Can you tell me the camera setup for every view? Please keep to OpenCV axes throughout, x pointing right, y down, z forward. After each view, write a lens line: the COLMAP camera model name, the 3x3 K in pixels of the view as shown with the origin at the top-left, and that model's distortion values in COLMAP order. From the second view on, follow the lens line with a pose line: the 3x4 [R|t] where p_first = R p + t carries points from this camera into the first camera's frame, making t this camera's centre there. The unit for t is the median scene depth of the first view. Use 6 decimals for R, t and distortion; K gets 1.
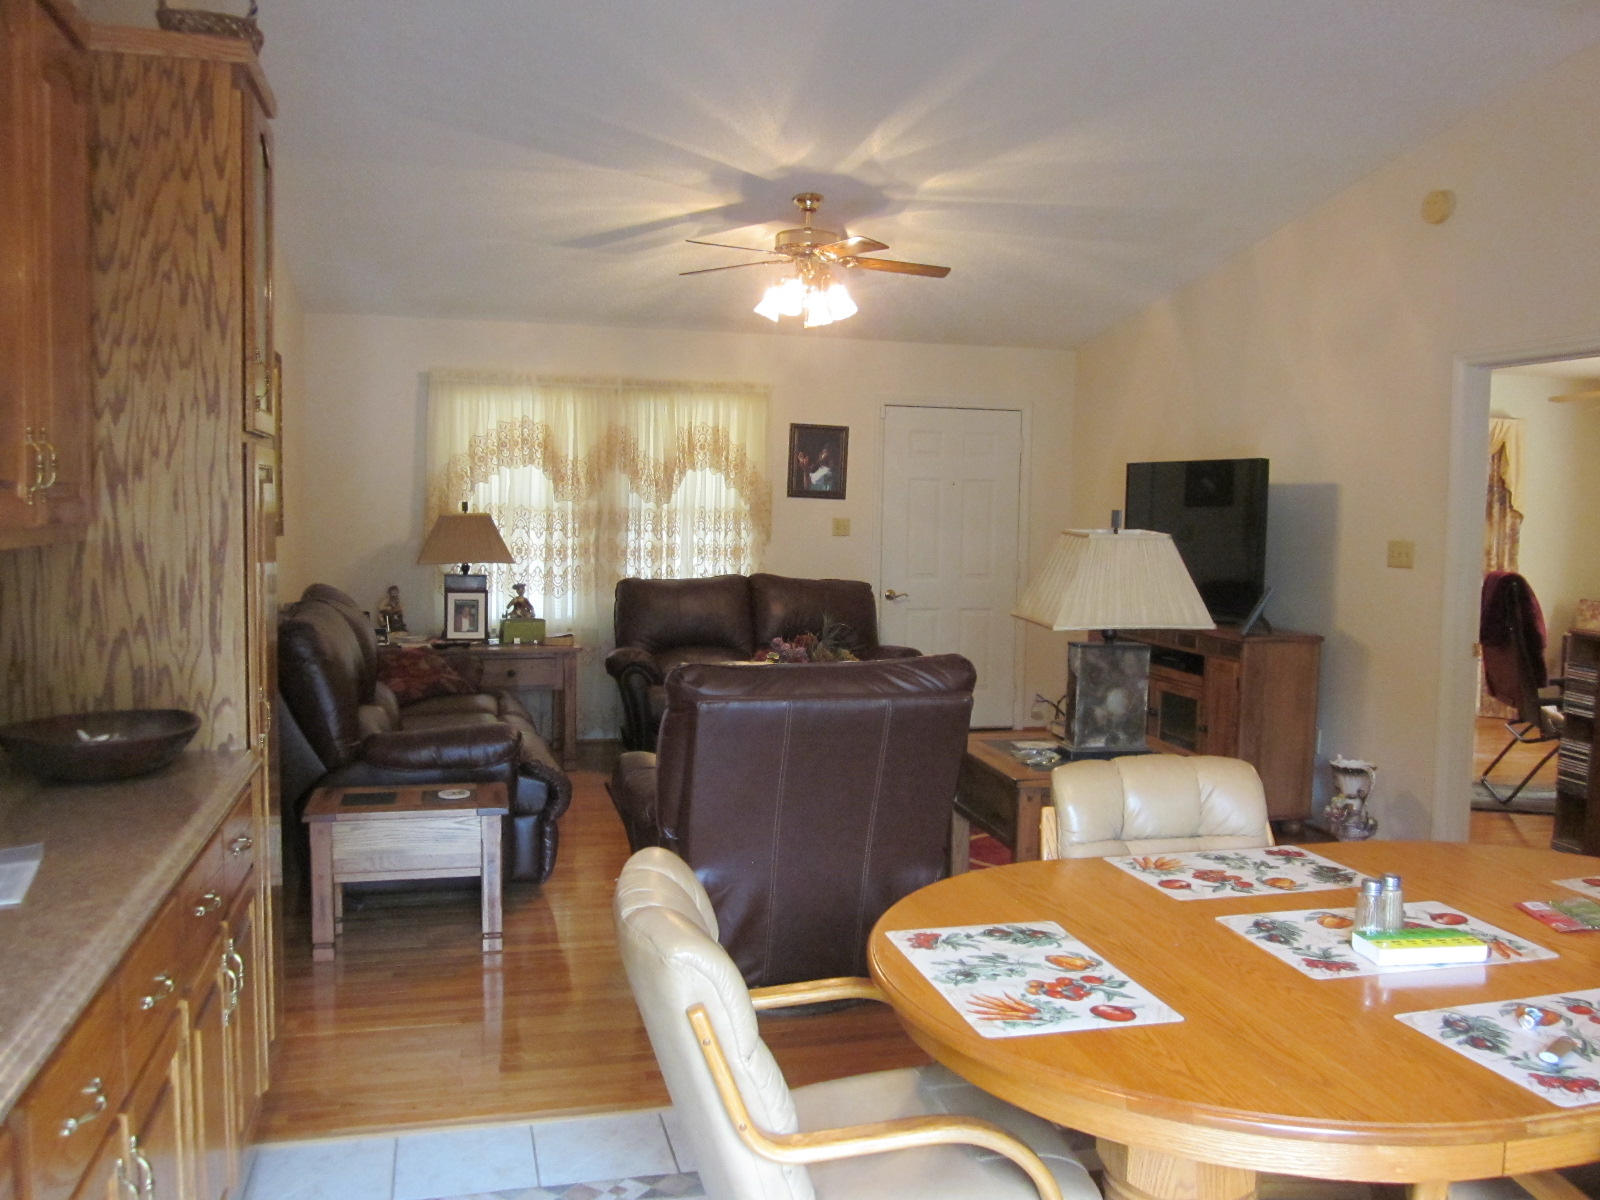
lens RADIAL K [[1320.9, 0, 811.8], [0, 1320.9, 608.1], [0, 0, 1]] dist [-0.046367, 0.008526]
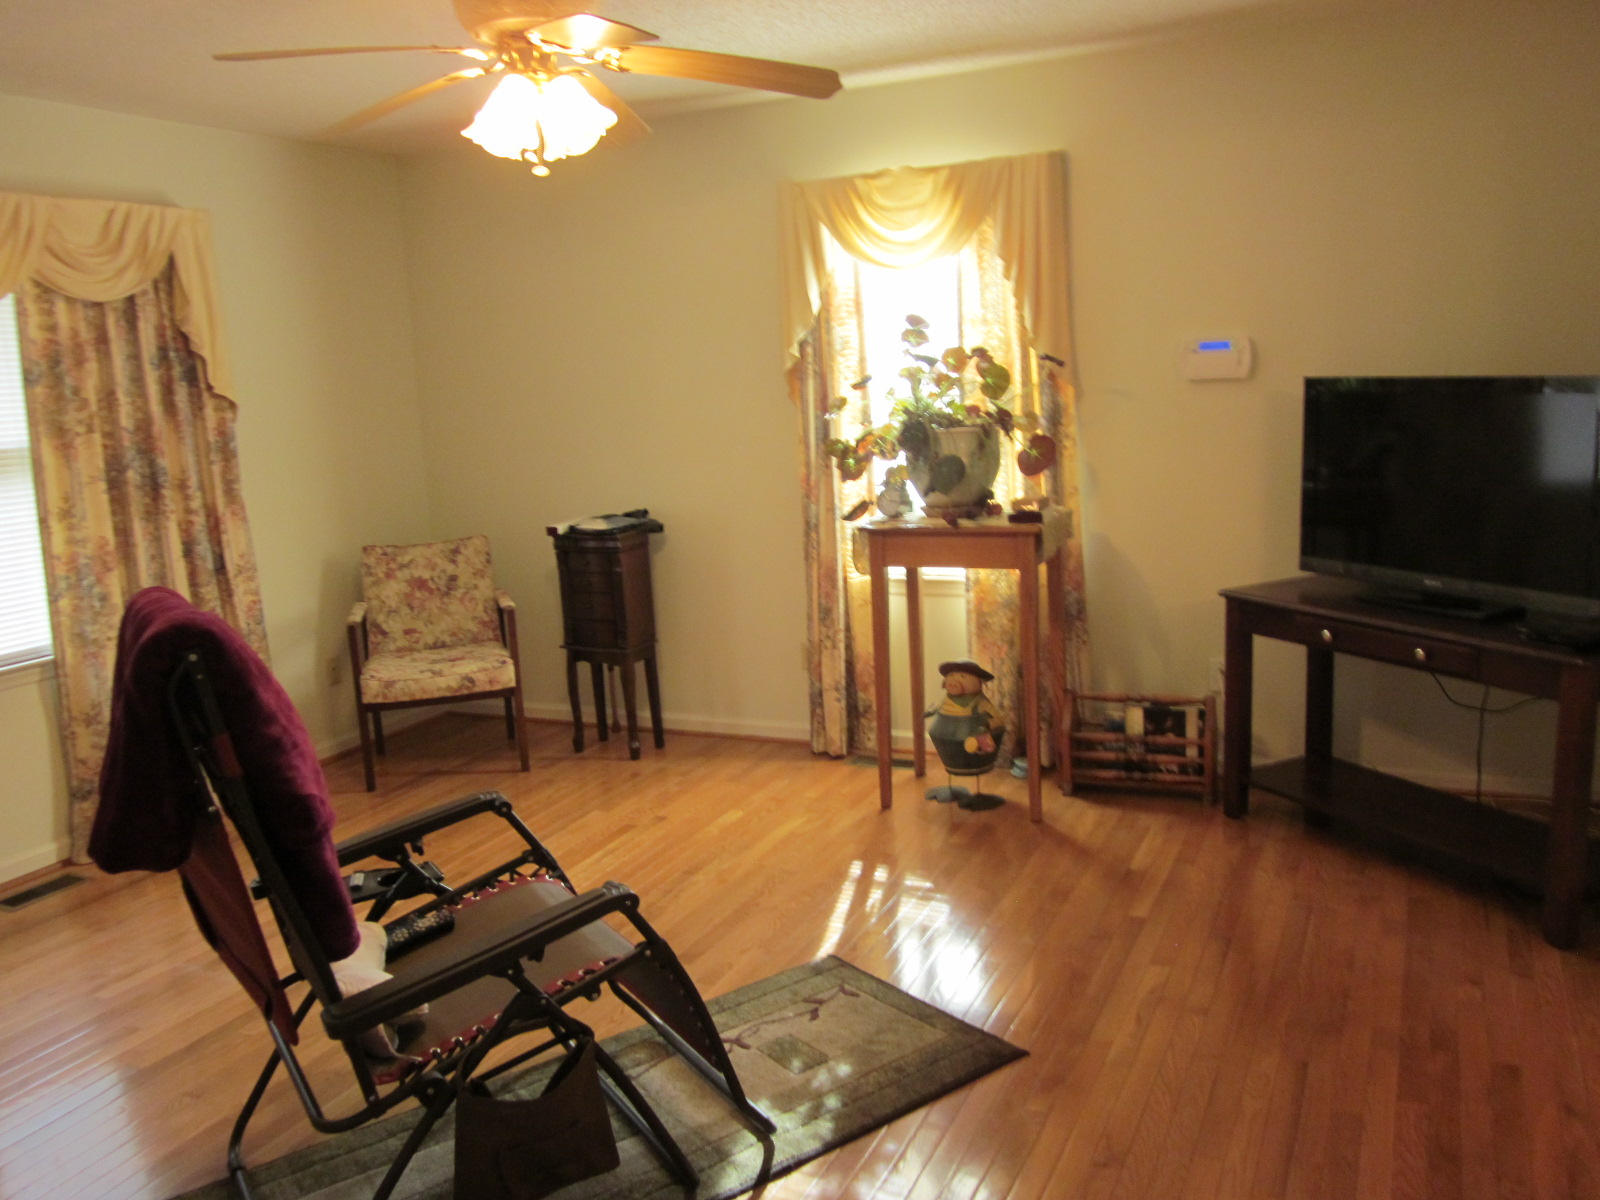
lens RADIAL K [[1320.9, 0, 796.4], [0, 1320.9, 601.1], [0, 0, 1]] dist [-0.046367, 0.008526]
pose [[0.639665, -0.181974, 0.746803, 1.434781], [0.119980, 0.983301, 0.136834, -0.192929], [-0.759232, 0.002073, 0.650817, 2.480585]]
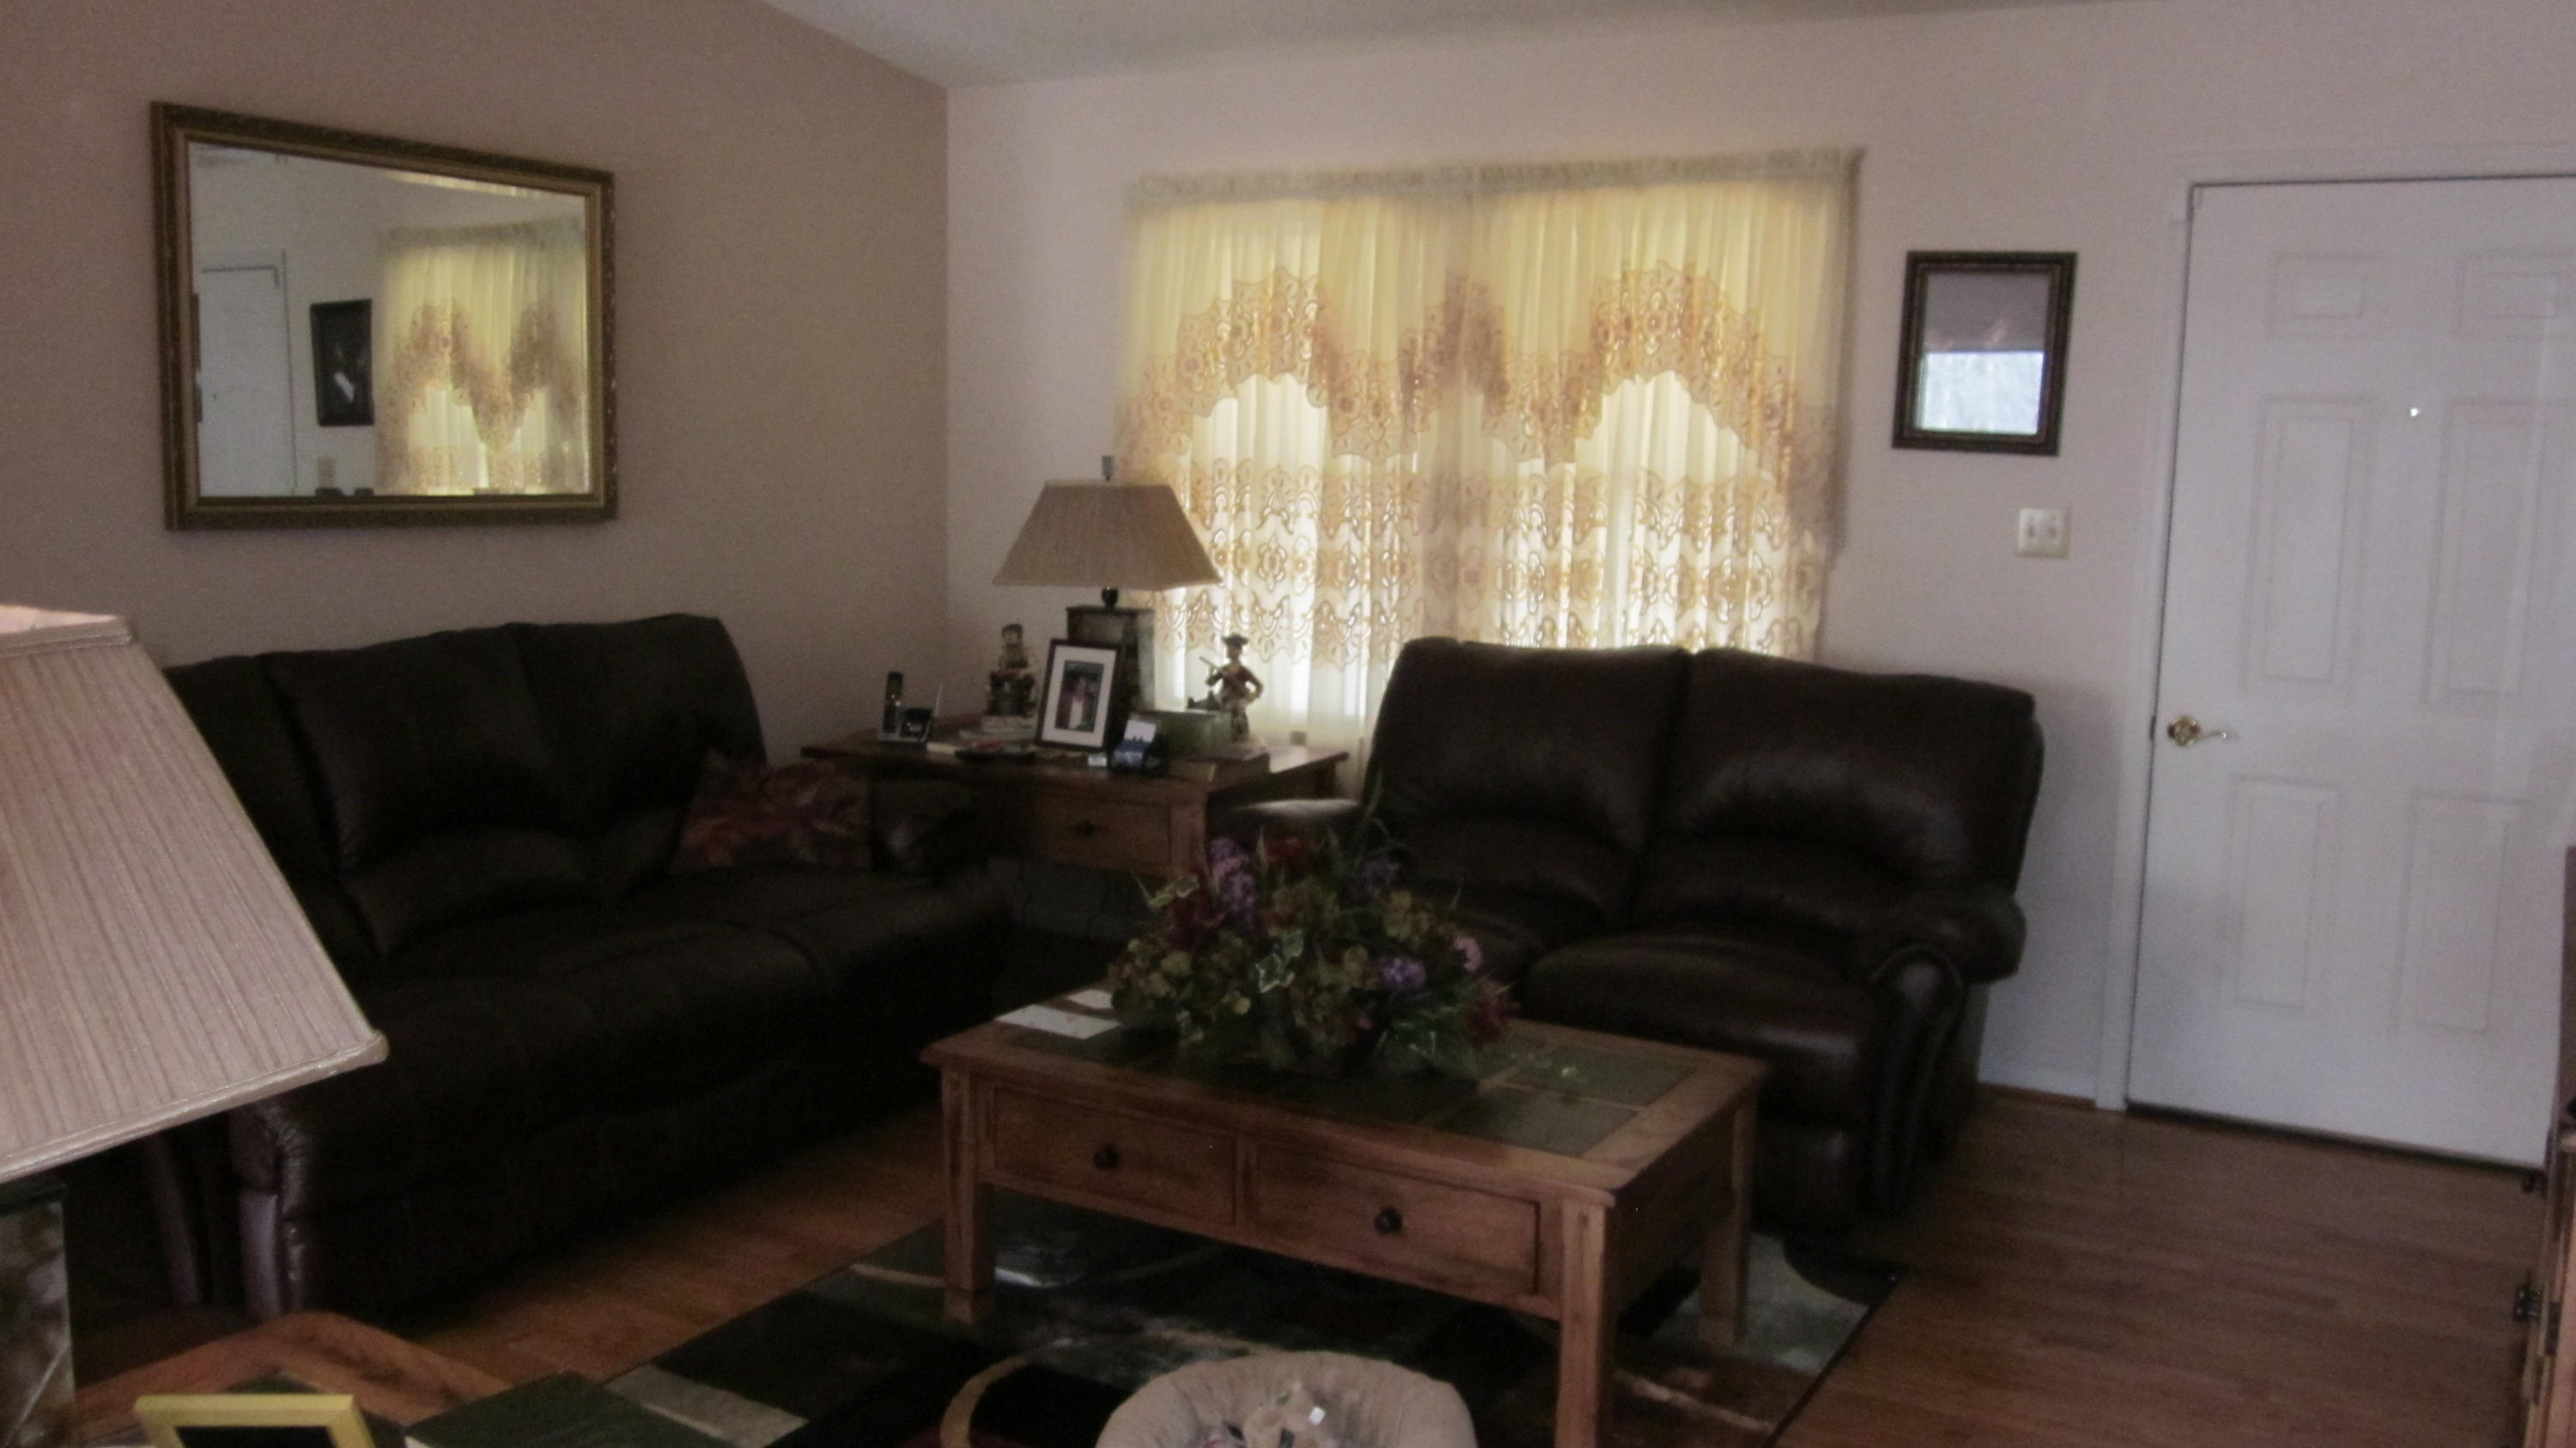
lens RADIAL K [[2121.0, 0, 1286.8], [0, 2121.0, 720.6], [0, 0, 1]] dist [-0.036527, 0.001399]
pose [[0.711536, 0.092548, -0.696529, 0.298891], [-0.058469, 0.995648, 0.072563, -0.041548], [0.700213, -0.010906, 0.713850, 0.458800]]
